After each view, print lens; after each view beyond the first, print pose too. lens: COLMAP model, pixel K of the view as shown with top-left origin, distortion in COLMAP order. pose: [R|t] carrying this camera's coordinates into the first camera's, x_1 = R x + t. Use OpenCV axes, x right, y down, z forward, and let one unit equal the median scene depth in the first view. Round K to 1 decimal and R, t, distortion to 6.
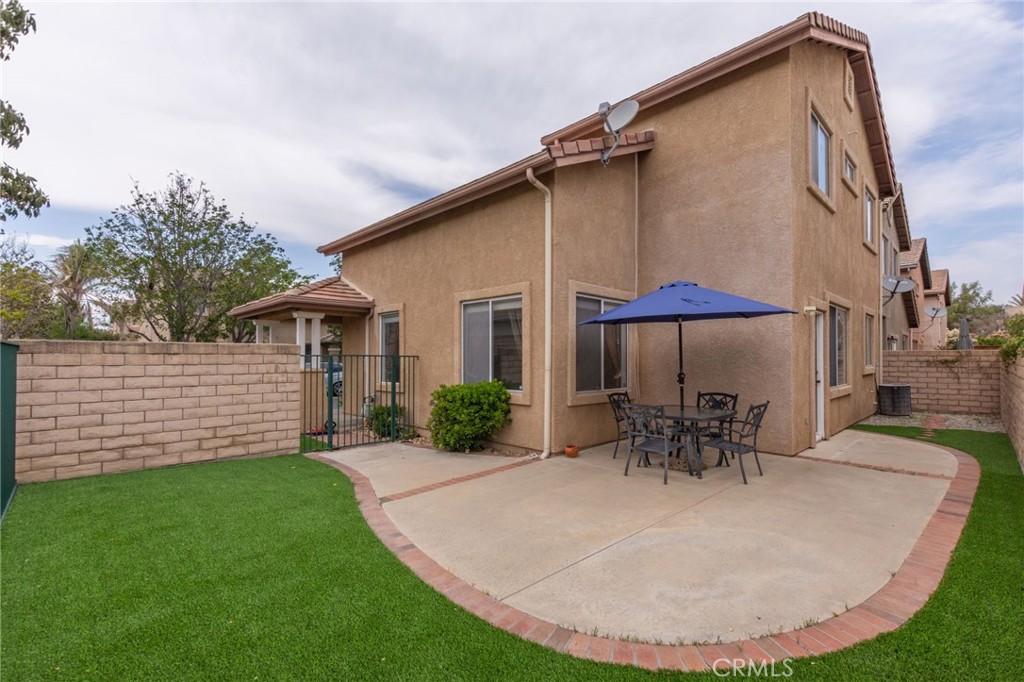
lens RADIAL K [[448.9, 0, 505.4], [0, 448.9, 354.4], [0, 0, 1]] dist [0.001483, -0.006918]
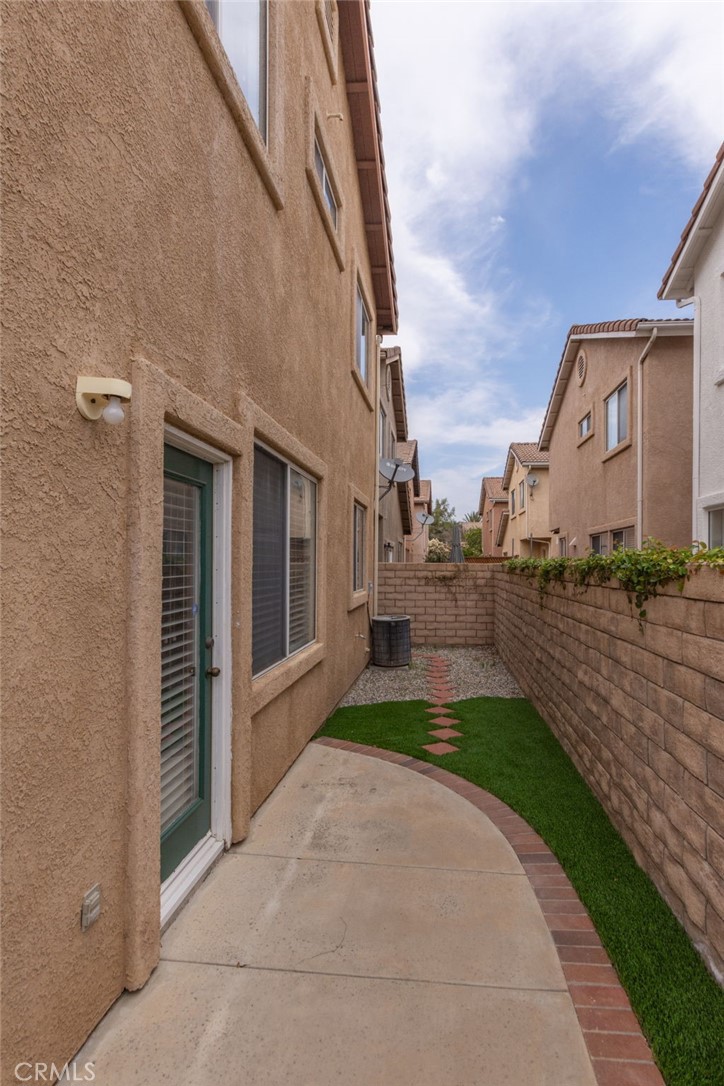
lens RADIAL K [[519.0, 0, 362.0], [0, 519.0, 543.0], [0, 0, 1]] dist [-0.000467, -0.000249]
pose [[0.787789, 0.030538, 0.615187, 0.348463], [-0.012249, 0.999349, -0.033923, -0.012238], [-0.615823, 0.019189, 0.787651, 0.407303]]
